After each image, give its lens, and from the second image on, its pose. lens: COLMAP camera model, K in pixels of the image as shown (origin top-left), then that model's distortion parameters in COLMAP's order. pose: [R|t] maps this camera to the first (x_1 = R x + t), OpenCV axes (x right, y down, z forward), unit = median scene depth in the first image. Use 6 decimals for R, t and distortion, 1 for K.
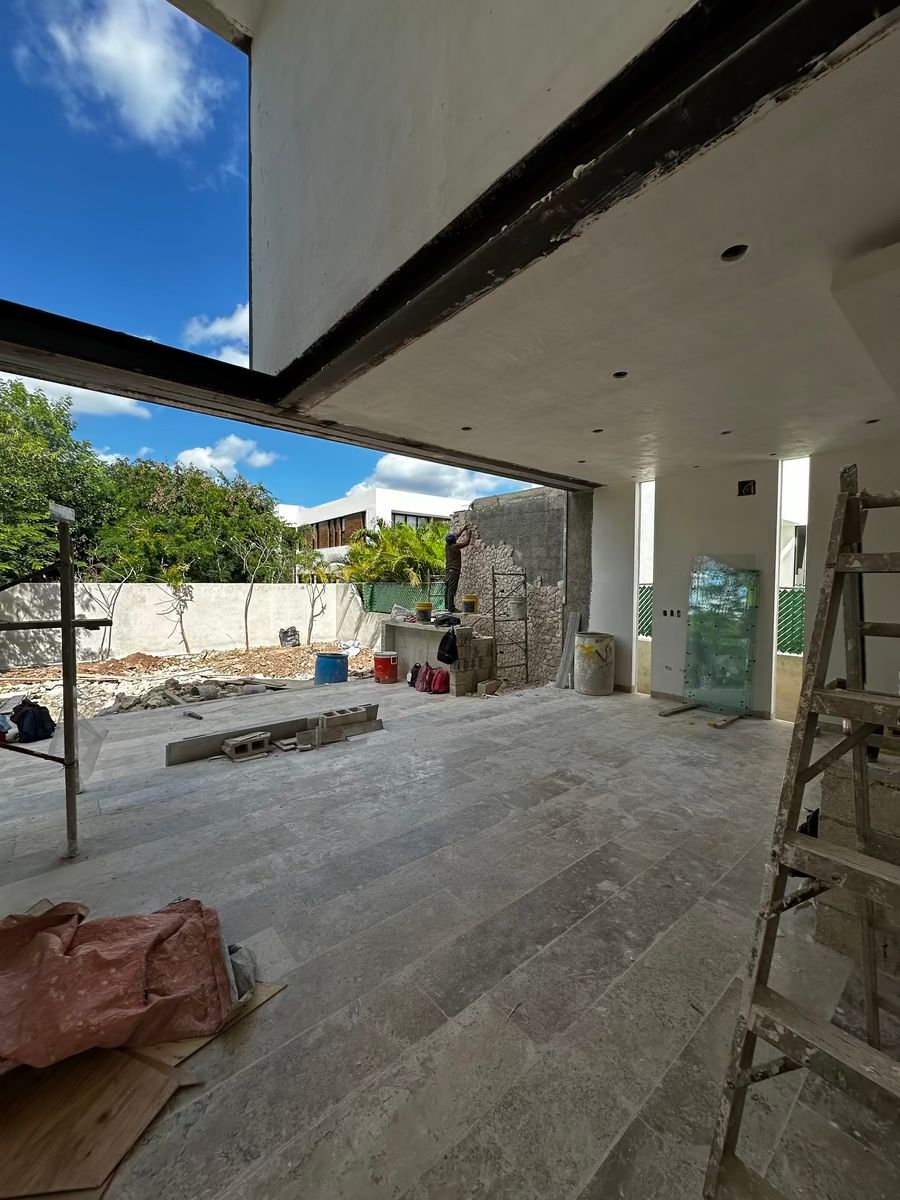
lens RADIAL K [[478.7, 0, 448.4], [0, 478.7, 599.6], [0, 0, 1]] dist [-0.004014, 0.001151]
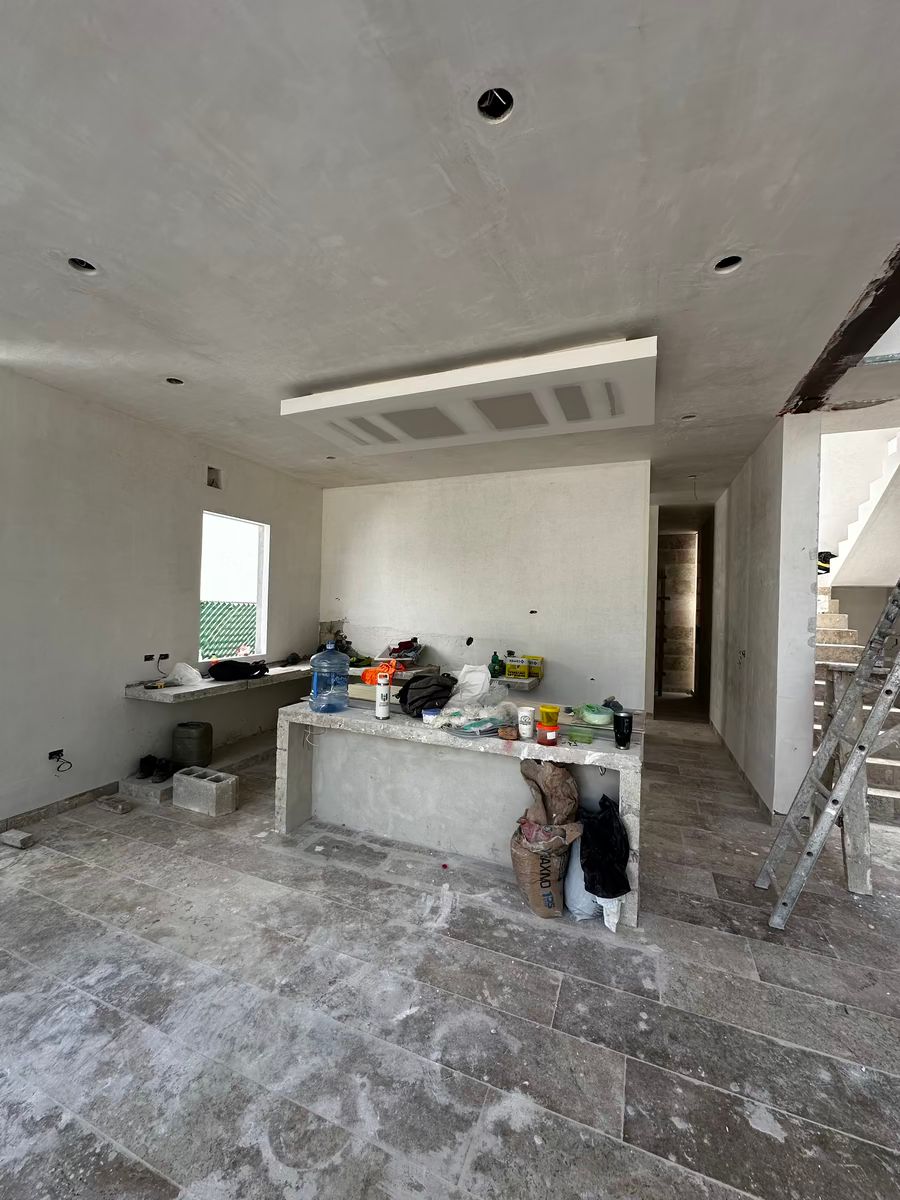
lens RADIAL K [[478.7, 0, 445.2], [0, 478.7, 599.9], [0, 0, 1]] dist [-0.004014, 0.001151]
pose [[-0.466759, -0.014534, 0.884265, 0.003619], [0.003278, 0.999830, 0.018164, -0.044533], [-0.884379, 0.011377, -0.466632, 1.223168]]
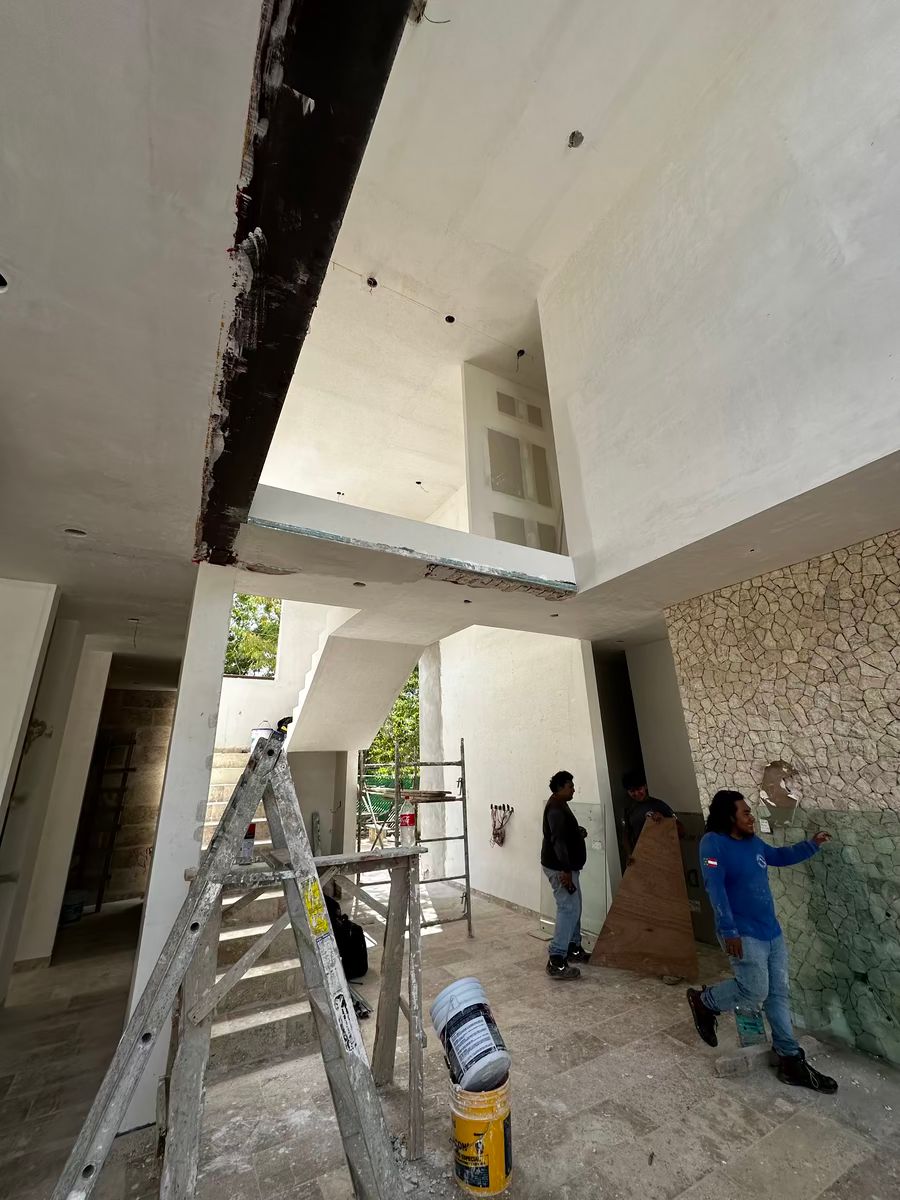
lens RADIAL K [[478.7, 0, 450.4], [0, 478.7, 603.4], [0, 0, 1]] dist [-0.004014, 0.001151]
pose [[-0.981281, 0.080504, 0.174946, -0.055481], [0.028224, 0.958743, -0.282871, -0.069116], [-0.190501, -0.272638, -0.943068, 0.844301]]
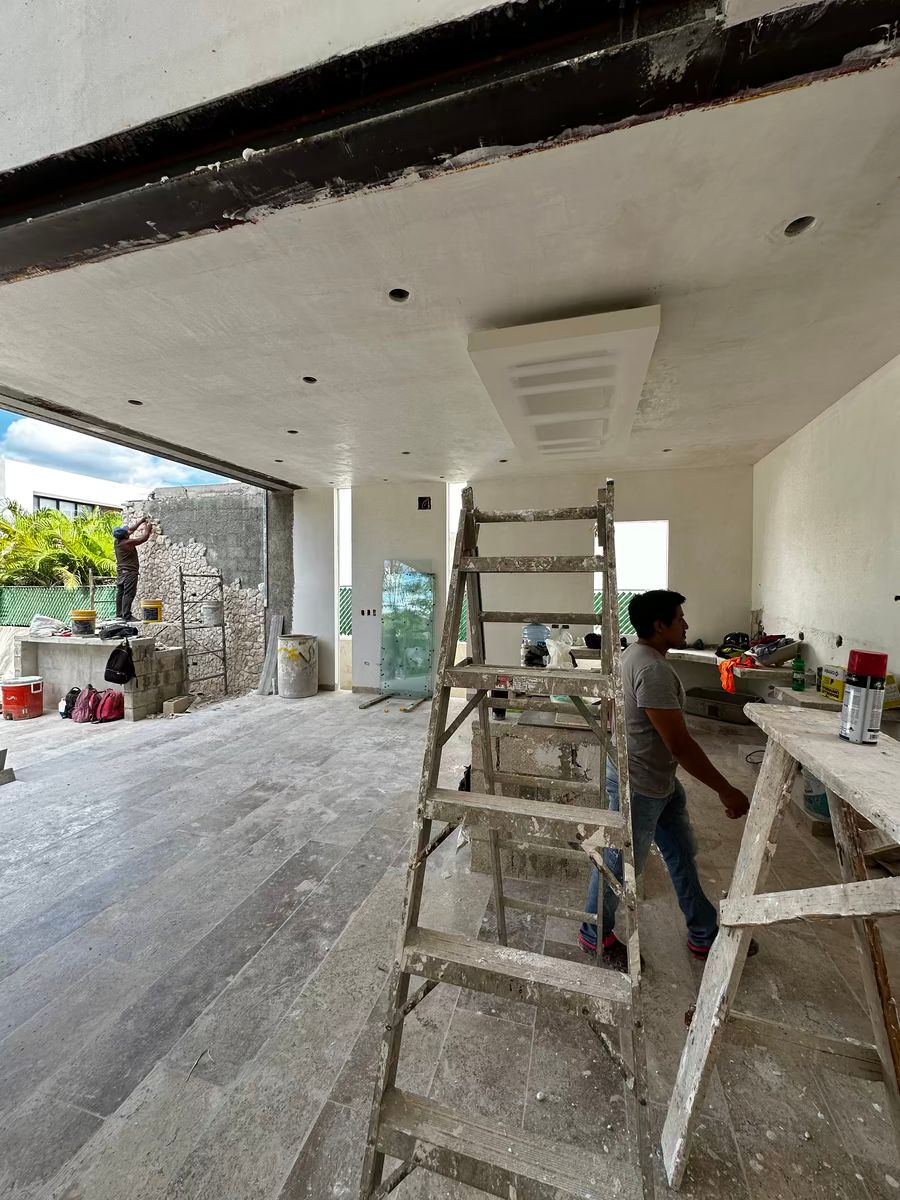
lens RADIAL K [[478.7, 0, 449.2], [0, 478.7, 599.5], [0, 0, 1]] dist [-0.004014, 0.001151]
pose [[0.829834, -0.020778, 0.557624, 0.027320], [0.024258, 0.999705, 0.001150, 0.003780], [-0.557483, 0.012573, 0.830093, -0.005724]]
